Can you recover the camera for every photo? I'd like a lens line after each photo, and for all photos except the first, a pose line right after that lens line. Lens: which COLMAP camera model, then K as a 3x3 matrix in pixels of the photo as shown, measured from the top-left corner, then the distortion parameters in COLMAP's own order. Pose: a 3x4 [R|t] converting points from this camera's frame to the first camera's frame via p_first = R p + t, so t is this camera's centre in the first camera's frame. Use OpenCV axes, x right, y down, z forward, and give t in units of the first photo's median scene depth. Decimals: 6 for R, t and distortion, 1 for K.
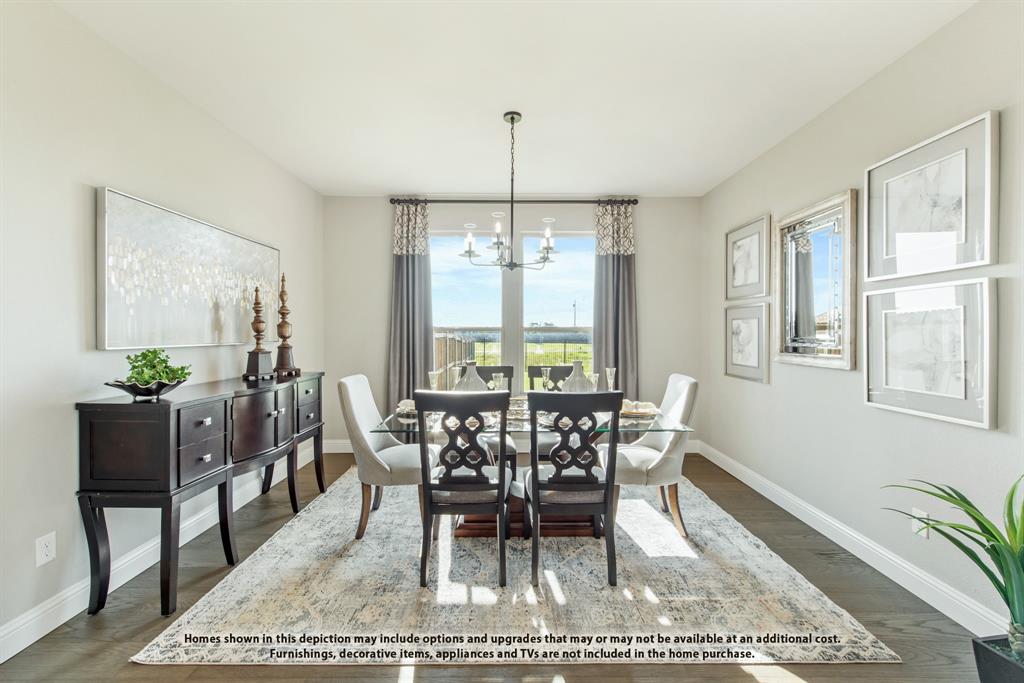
lens RADIAL K [[432.6, 0, 512.0], [0, 432.6, 341.5], [0, 0, 1]] dist [-0.000251, -0.000055]
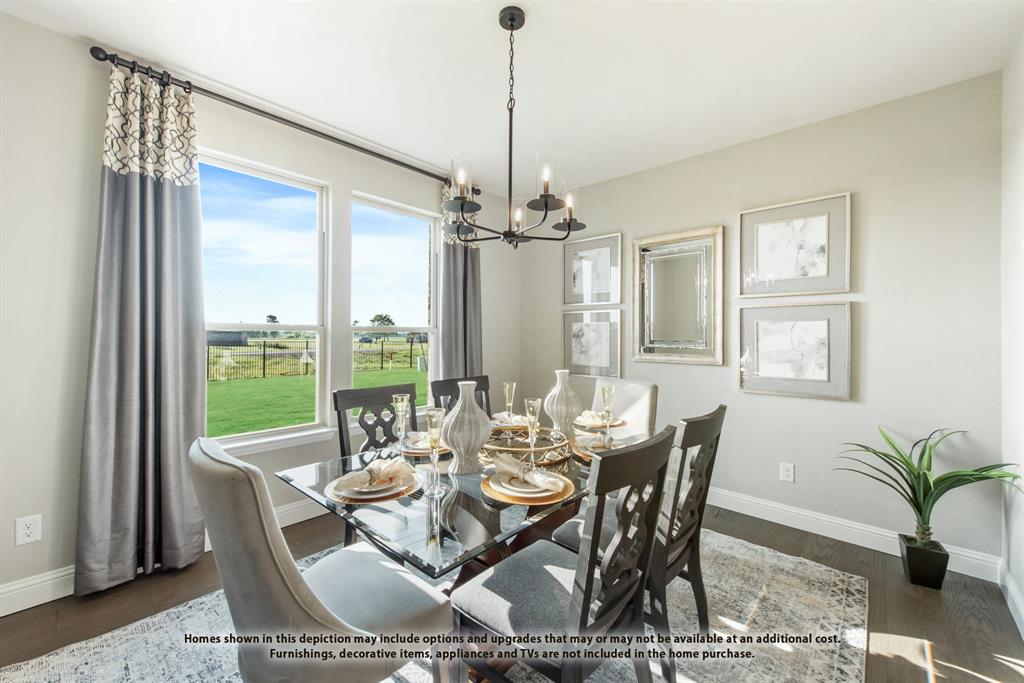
lens RADIAL K [[407.0, 0, 513.2], [0, 407.0, 337.5], [0, 0, 1]] dist [0.001140, 0.000055]
pose [[0.668861, -0.000642, 0.743388, -0.471191], [0.009059, 0.999932, -0.007287, -0.012255], [-0.743333, 0.011609, 0.668821, 0.575150]]
